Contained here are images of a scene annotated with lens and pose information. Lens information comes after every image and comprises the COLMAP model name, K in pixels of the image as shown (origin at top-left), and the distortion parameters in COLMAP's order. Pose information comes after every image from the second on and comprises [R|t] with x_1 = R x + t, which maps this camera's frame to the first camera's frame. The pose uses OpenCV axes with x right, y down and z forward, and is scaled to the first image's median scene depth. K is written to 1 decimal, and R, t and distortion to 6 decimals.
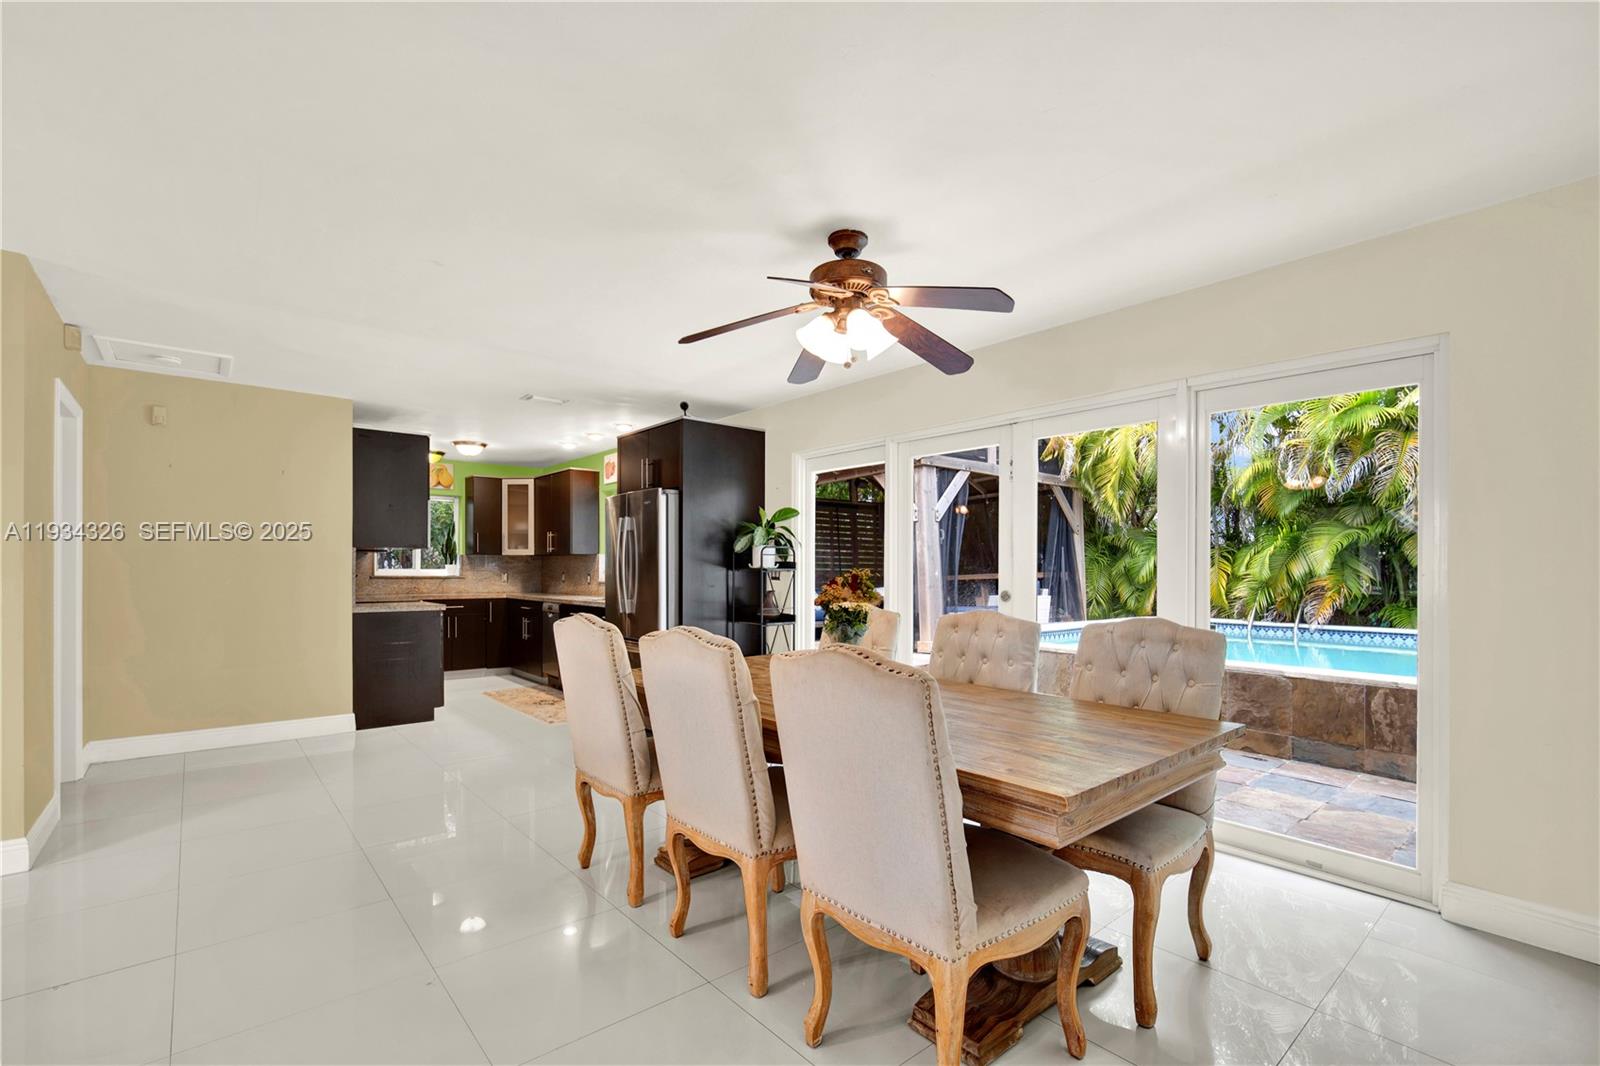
lens RADIAL K [[705.4, 0, 780.8], [0, 705.4, 578.7], [0, 0, 1]] dist [-0.008626, 0.000385]
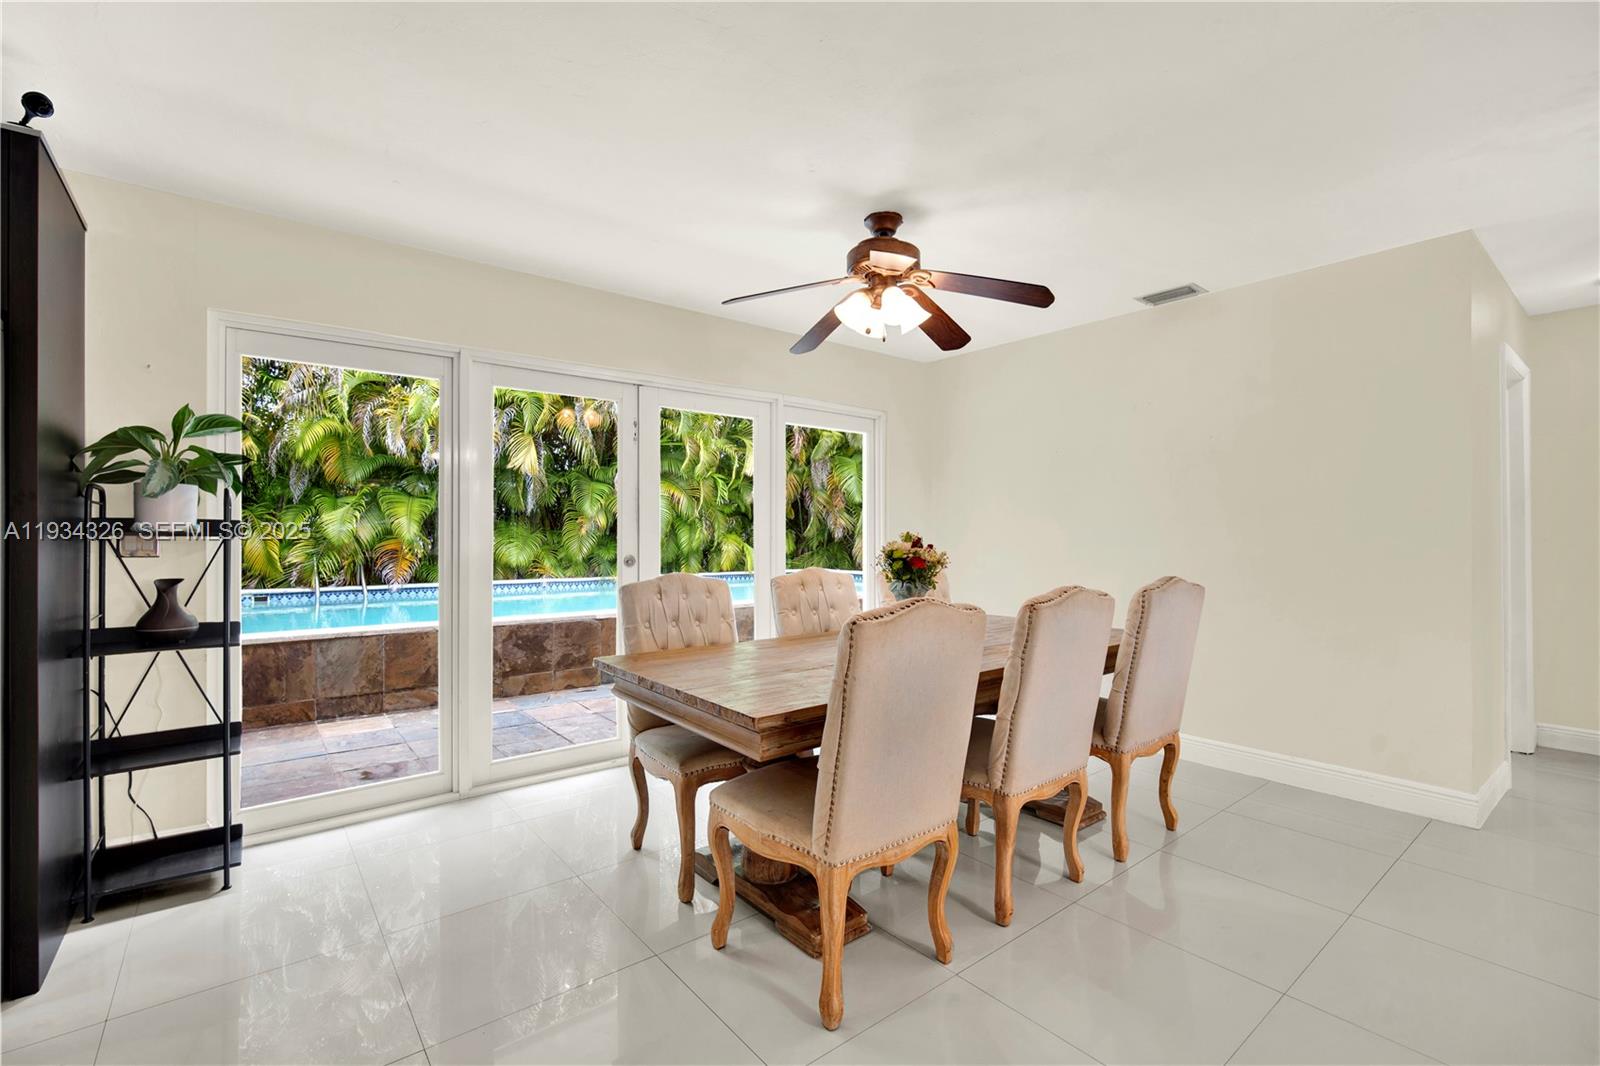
lens RADIAL K [[705.4, 0, 816.1], [0, 705.4, 528.2], [0, 0, 1]] dist [-0.008626, 0.000385]
pose [[0.013001, 0.004533, 0.999905, -0.335974], [0.016402, 0.999854, -0.004746, -0.005545], [-0.999781, 0.016462, 0.012925, 0.384007]]
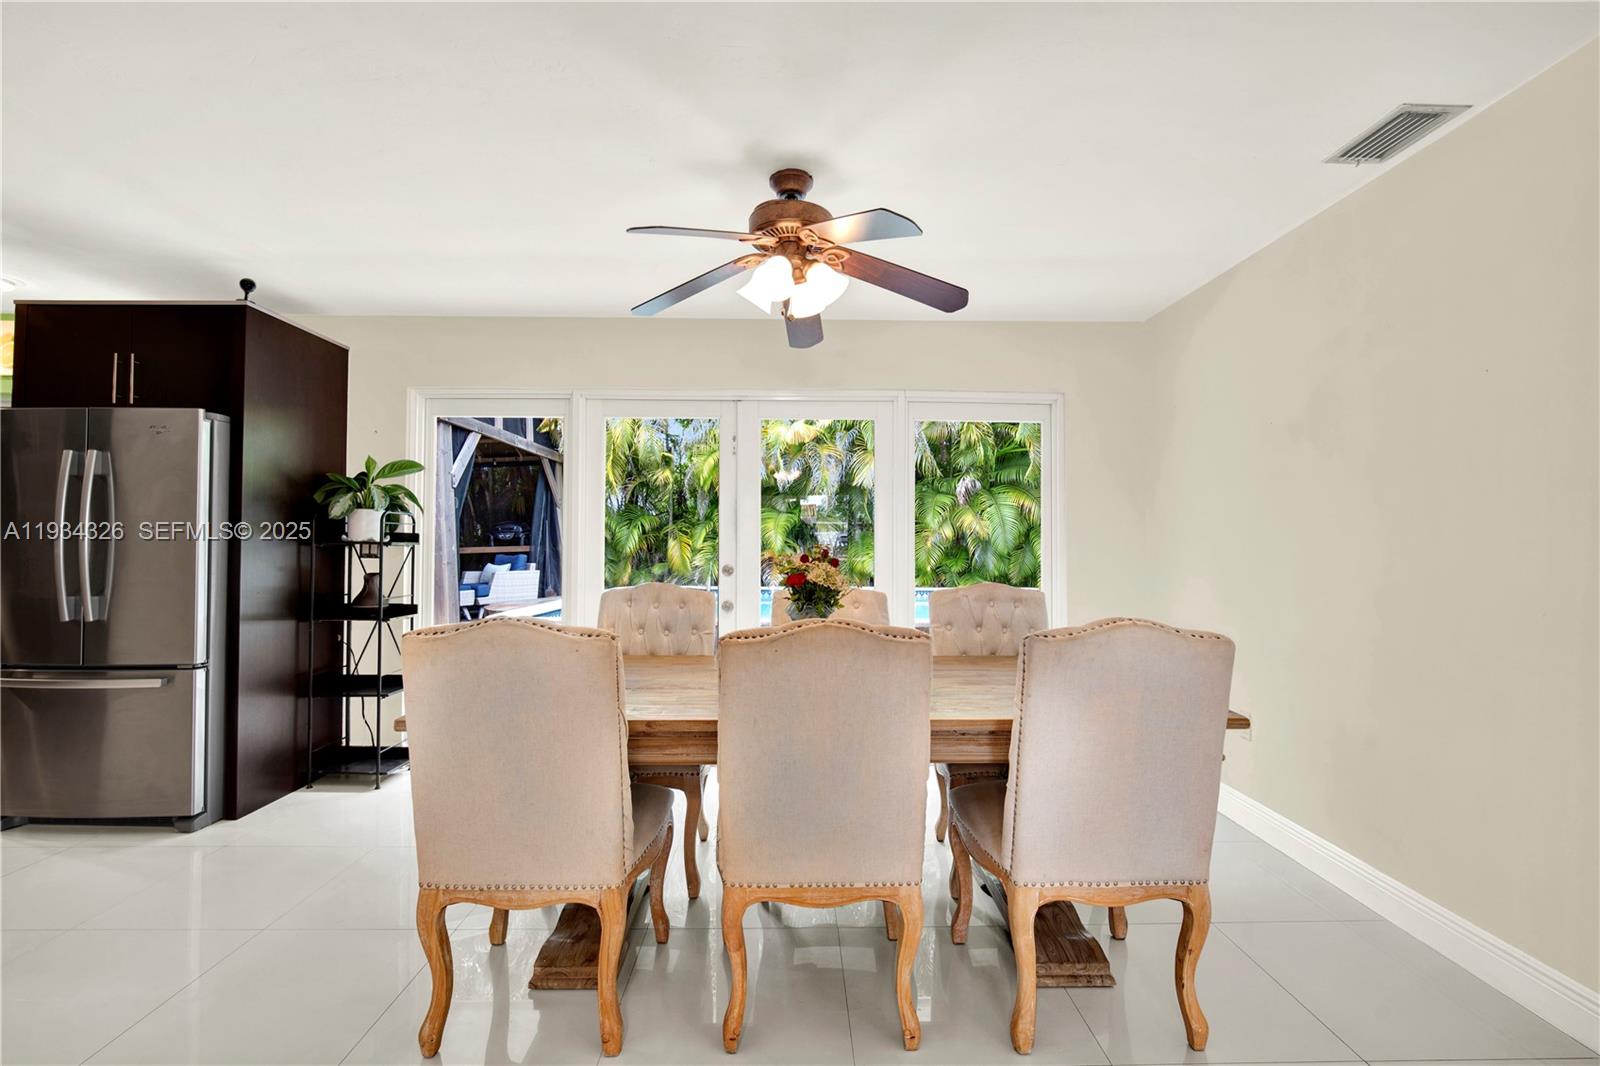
lens RADIAL K [[705.4, 0, 806.4], [0, 705.4, 530.7], [0, 0, 1]] dist [-0.008626, 0.000385]
pose [[0.632810, 0.015239, 0.774158, -0.204256], [0.008733, 0.999602, -0.026816, -0.001671], [-0.774258, 0.023730, 0.632425, 0.144373]]
